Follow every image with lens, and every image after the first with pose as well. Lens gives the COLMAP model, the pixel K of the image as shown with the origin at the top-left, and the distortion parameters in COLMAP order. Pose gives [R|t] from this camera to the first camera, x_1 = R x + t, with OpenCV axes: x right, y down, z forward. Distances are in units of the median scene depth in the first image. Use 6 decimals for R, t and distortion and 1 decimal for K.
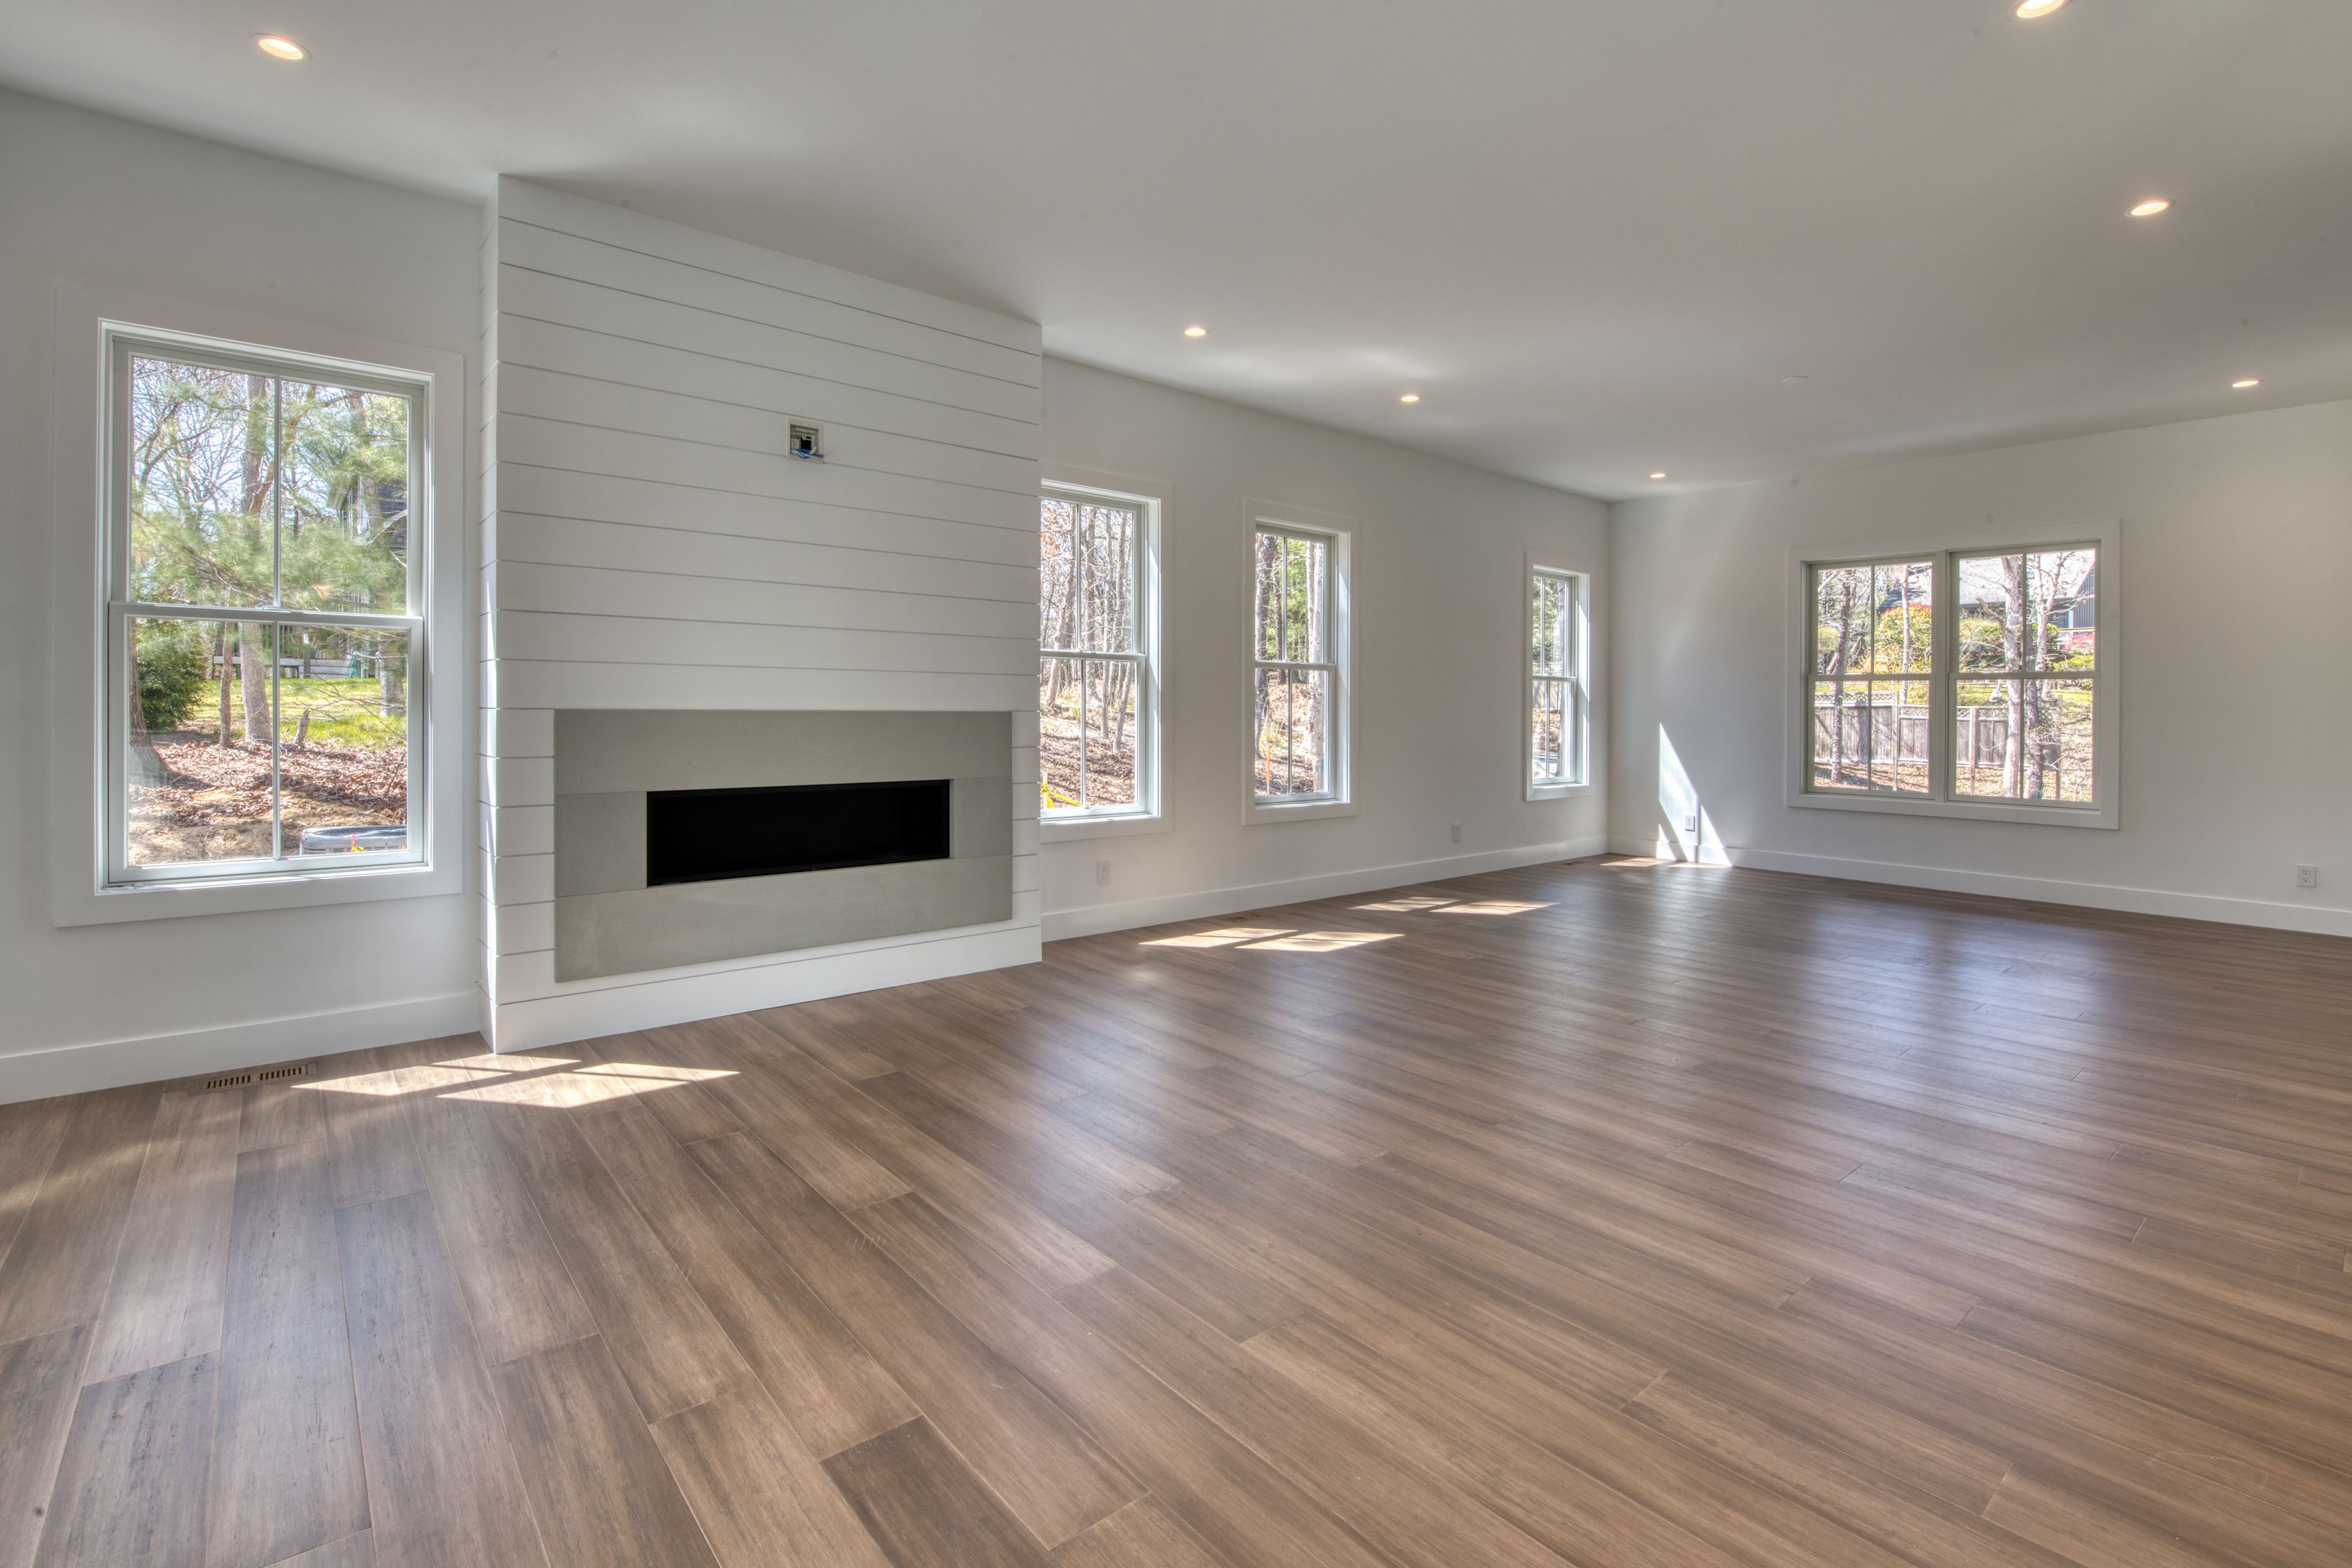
lens RADIAL K [[1068.4, 0, 1204.3], [0, 1068.4, 701.9], [0, 0, 1]] dist [-0.000711, 0.000442]
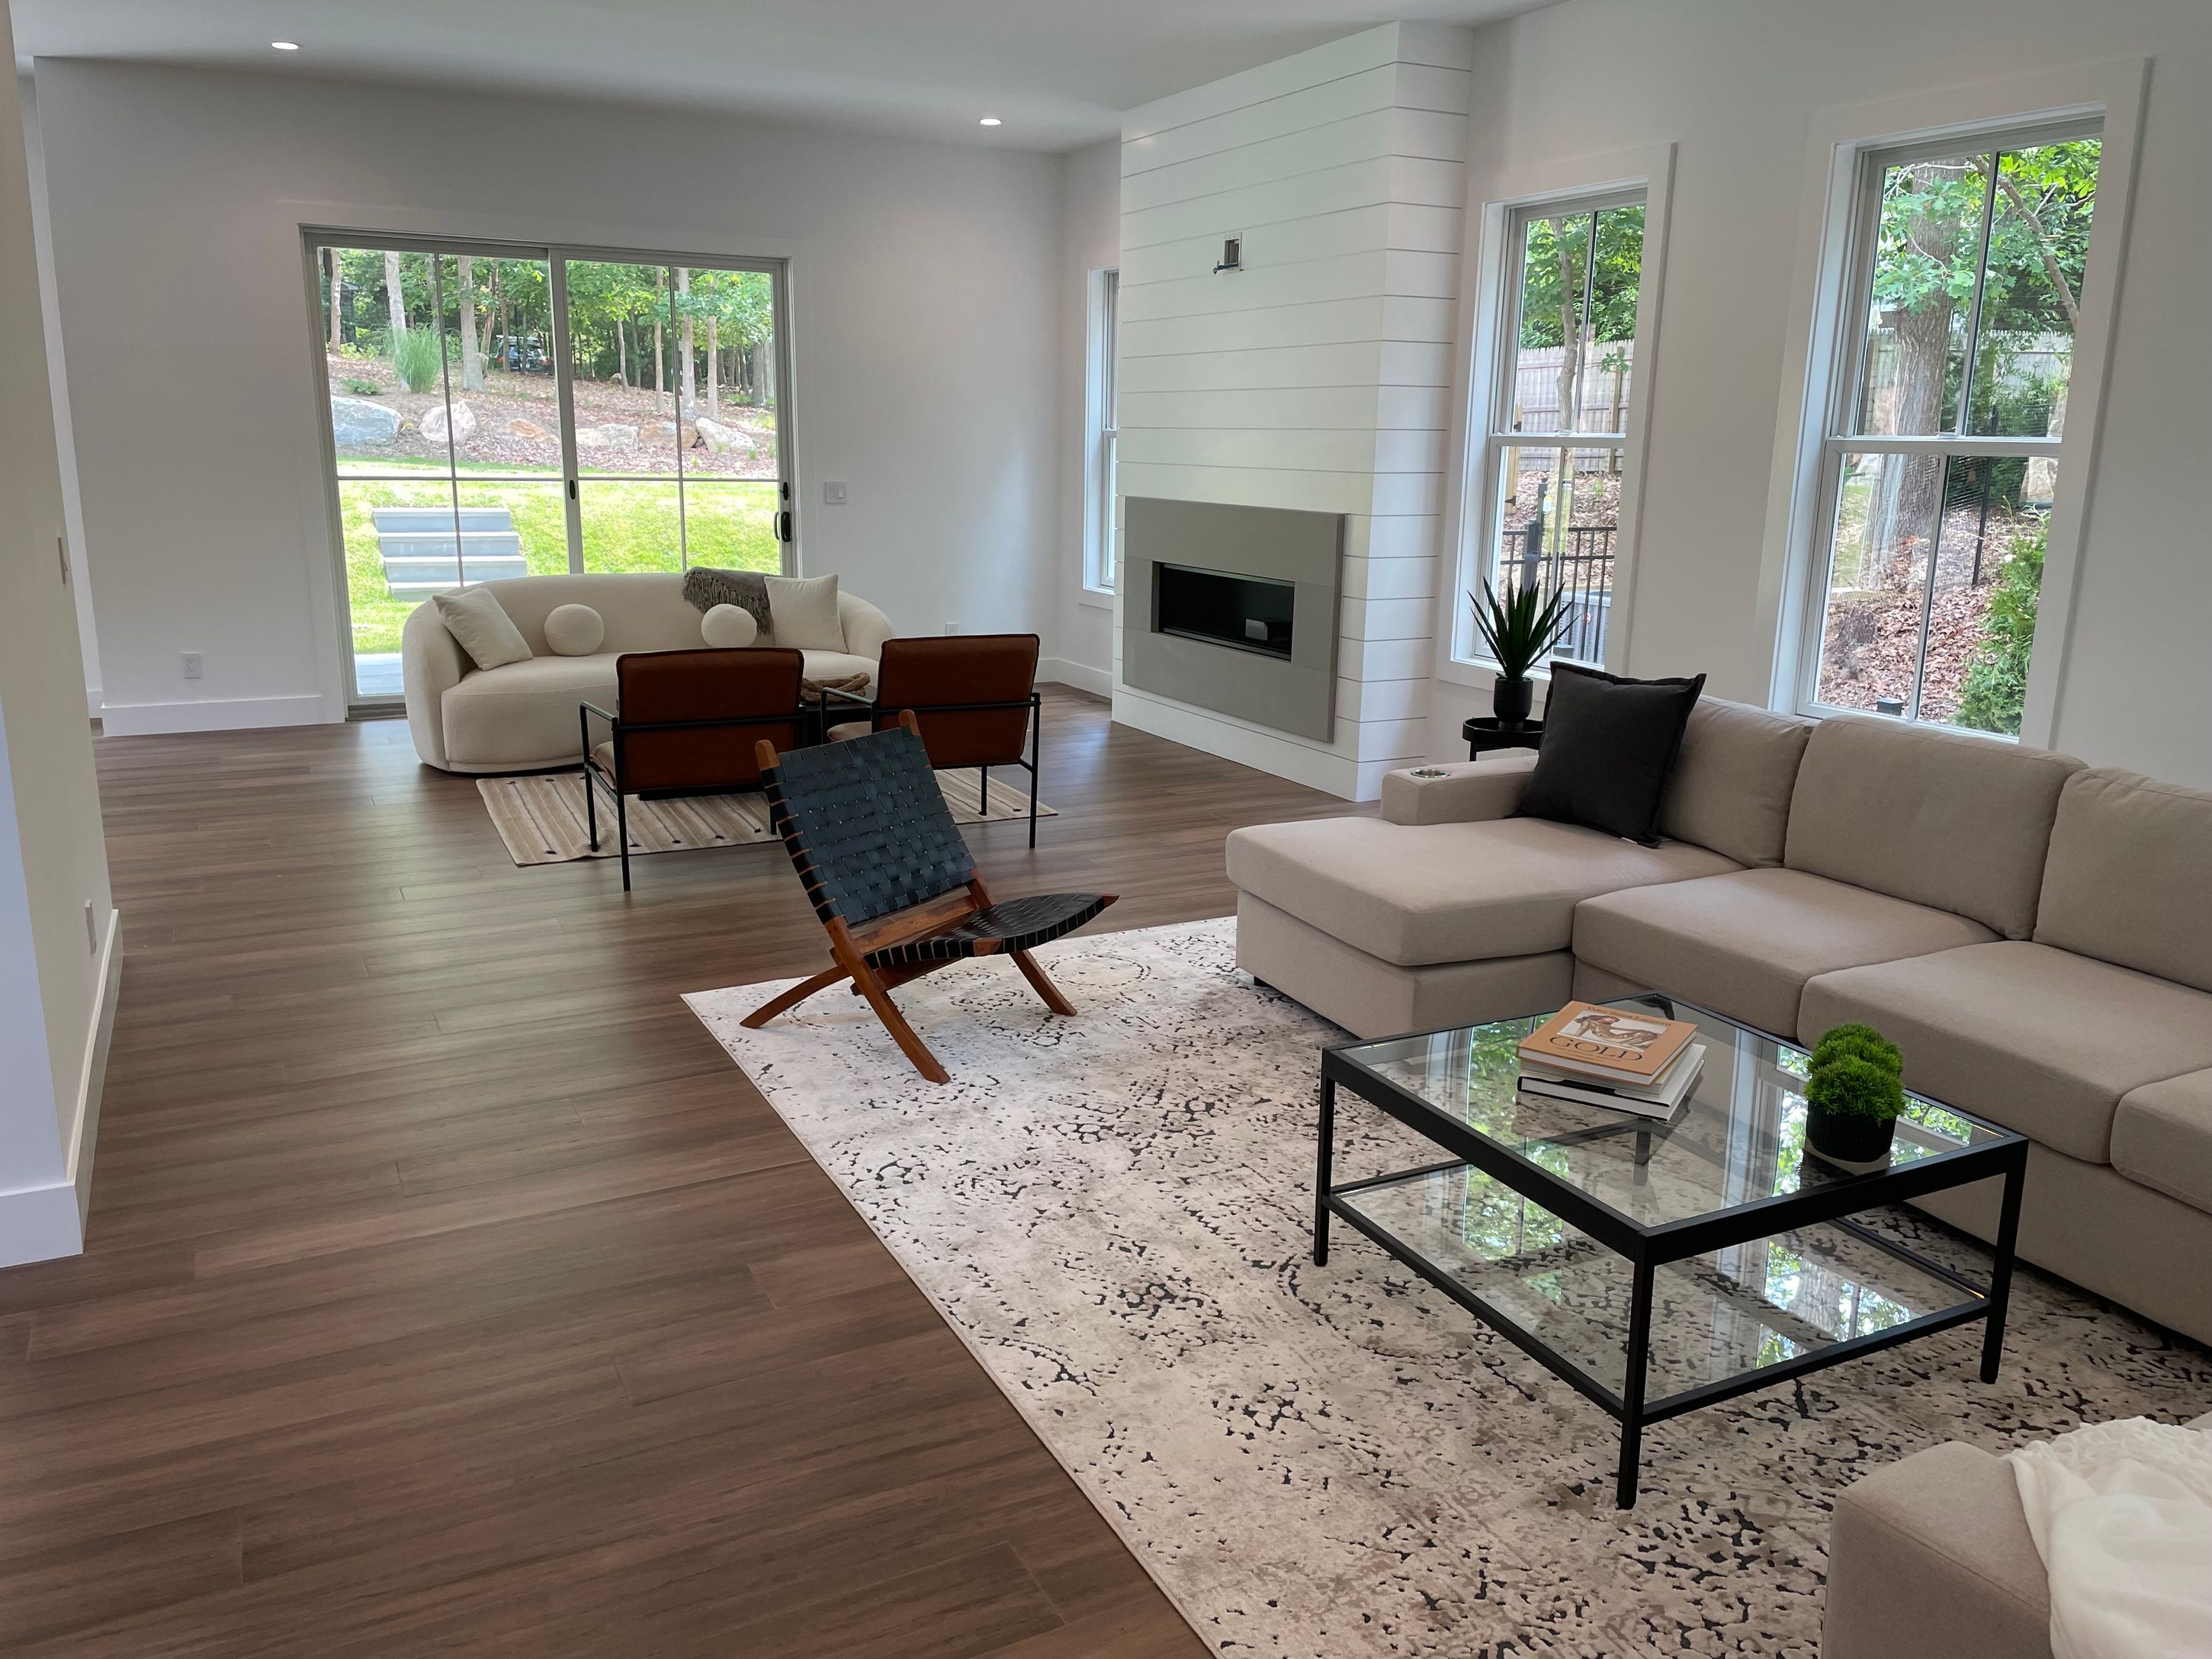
lens RADIAL K [[1664.9, 0, 1099.9], [0, 1664.9, 847.2], [0, 0, 1]] dist [0.046995, -0.026600]
pose [[-0.237636, 0.216246, -0.946978, 1.444871], [-0.017871, 0.973766, 0.226847, -0.037883], [0.971190, 0.070831, -0.227538, 1.316966]]
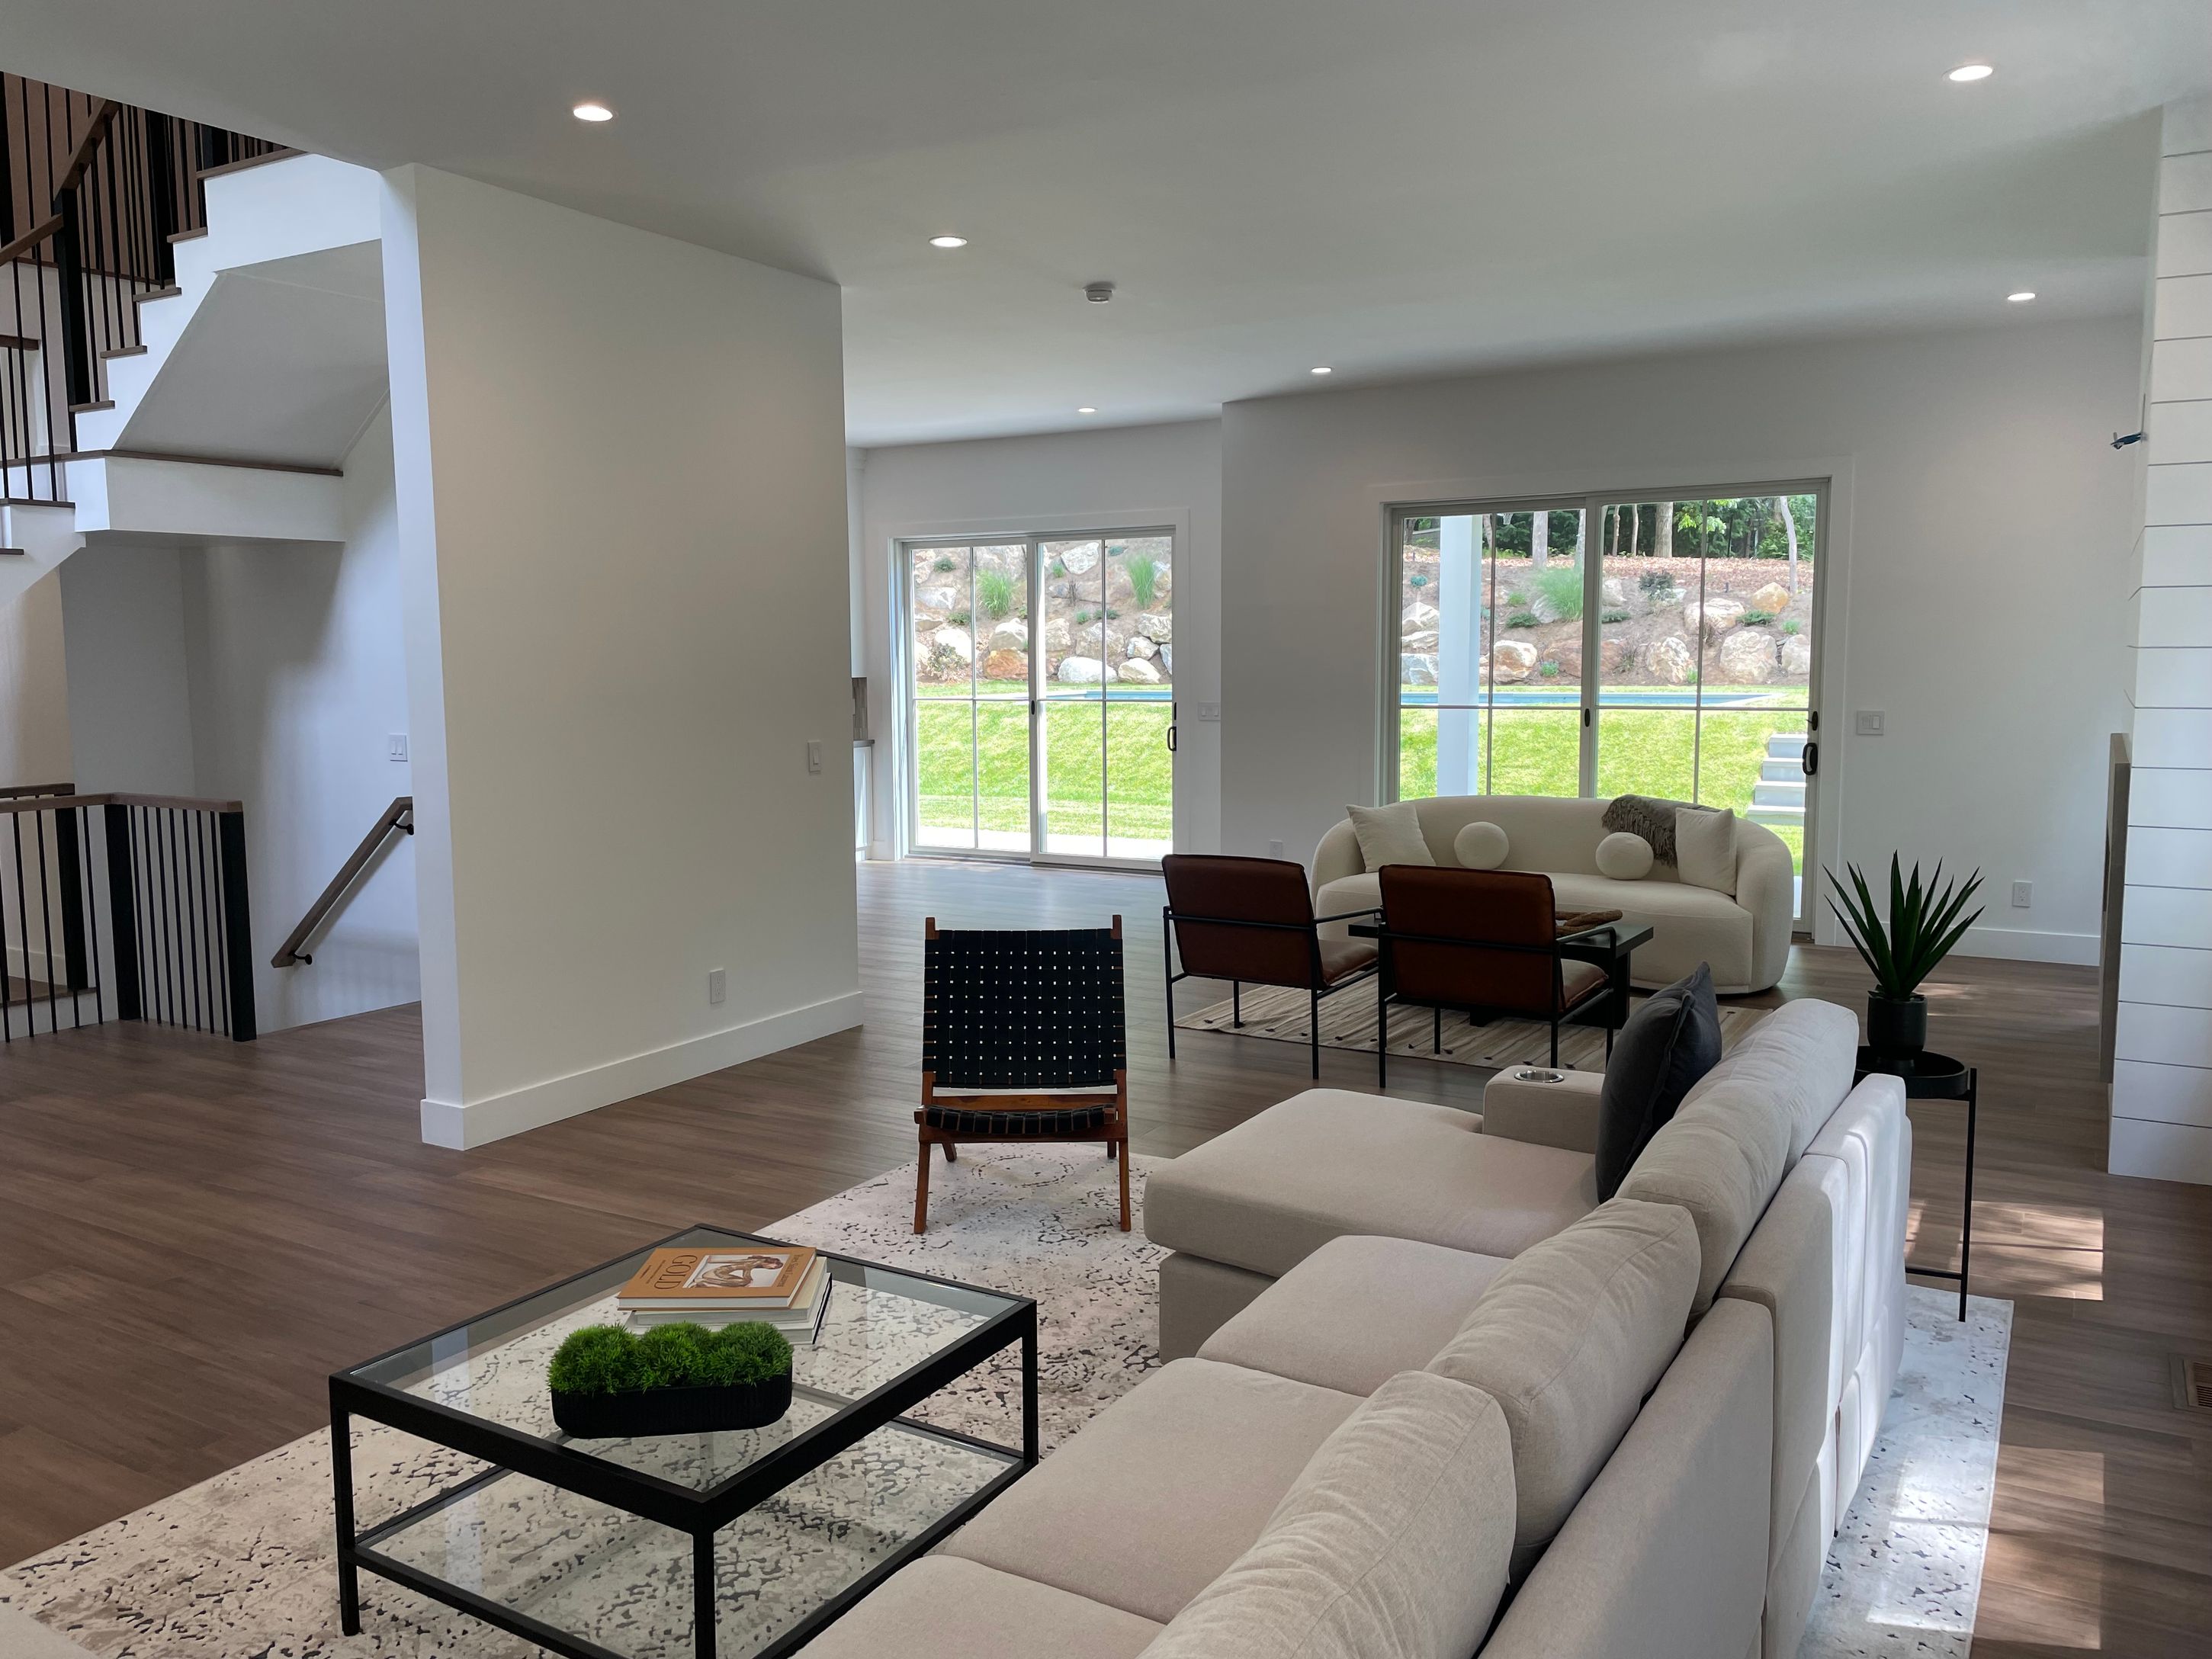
lens RADIAL K [[1664.9, 0, 1097.9], [0, 1664.9, 841.7], [0, 0, 1]] dist [0.046995, -0.026600]
pose [[-0.949298, 0.028081, -0.313122, 0.795366], [-0.006602, 0.994003, 0.109157, -0.059551], [0.314309, 0.105689, -0.943419, 2.071643]]
